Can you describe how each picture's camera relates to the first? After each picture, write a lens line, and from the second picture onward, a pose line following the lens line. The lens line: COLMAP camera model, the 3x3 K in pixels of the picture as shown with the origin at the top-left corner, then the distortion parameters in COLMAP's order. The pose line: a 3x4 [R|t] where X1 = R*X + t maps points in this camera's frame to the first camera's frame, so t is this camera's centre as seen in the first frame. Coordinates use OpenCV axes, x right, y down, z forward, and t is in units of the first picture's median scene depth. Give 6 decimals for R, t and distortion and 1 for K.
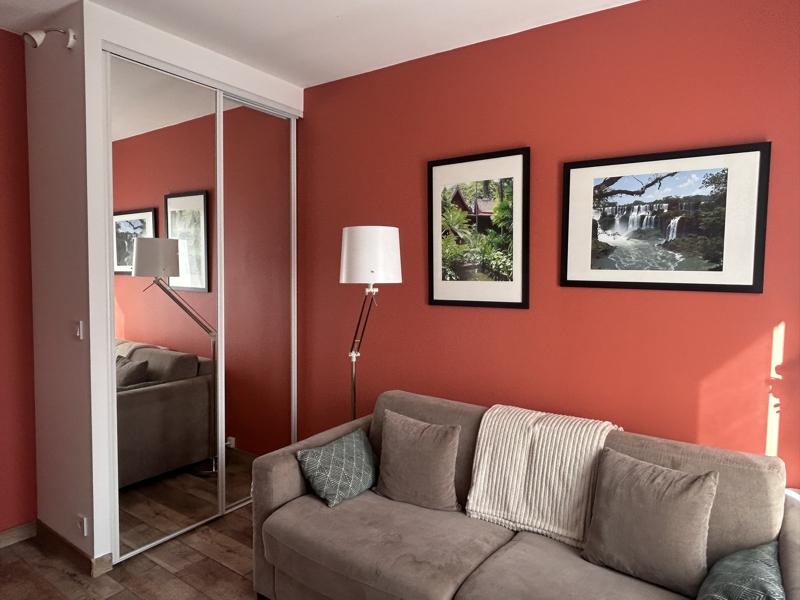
lens RADIAL K [[520.3, 0, 400.0], [0, 520.3, 300.0], [0, 0, 1]] dist [0.000271, 0.005002]
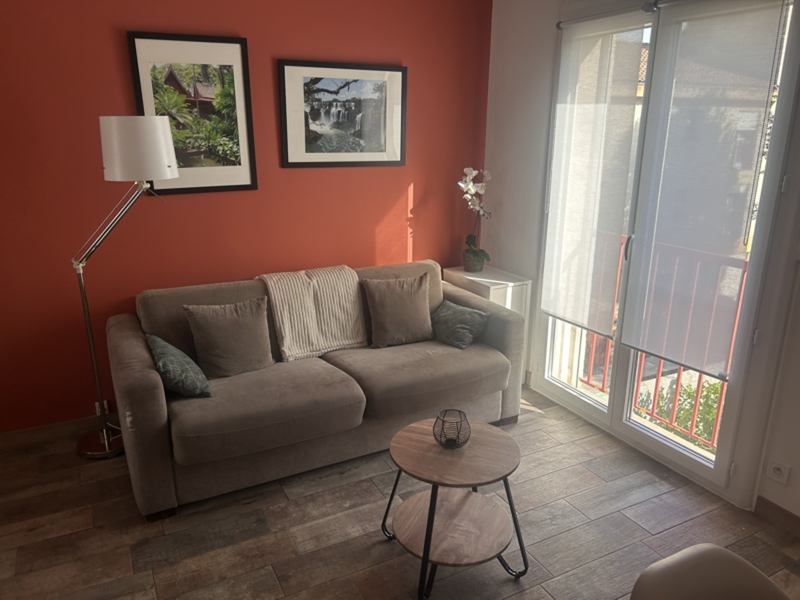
lens RADIAL K [[600.8, 0, 400.5], [0, 600.8, 317.8], [0, 0, 1]] dist [-0.002392, -0.002808]
pose [[0.455068, -0.277664, 0.846059, -0.806672], [0.052277, 0.956832, 0.285900, -0.074140], [-0.888921, -0.085875, 0.449939, 0.097179]]
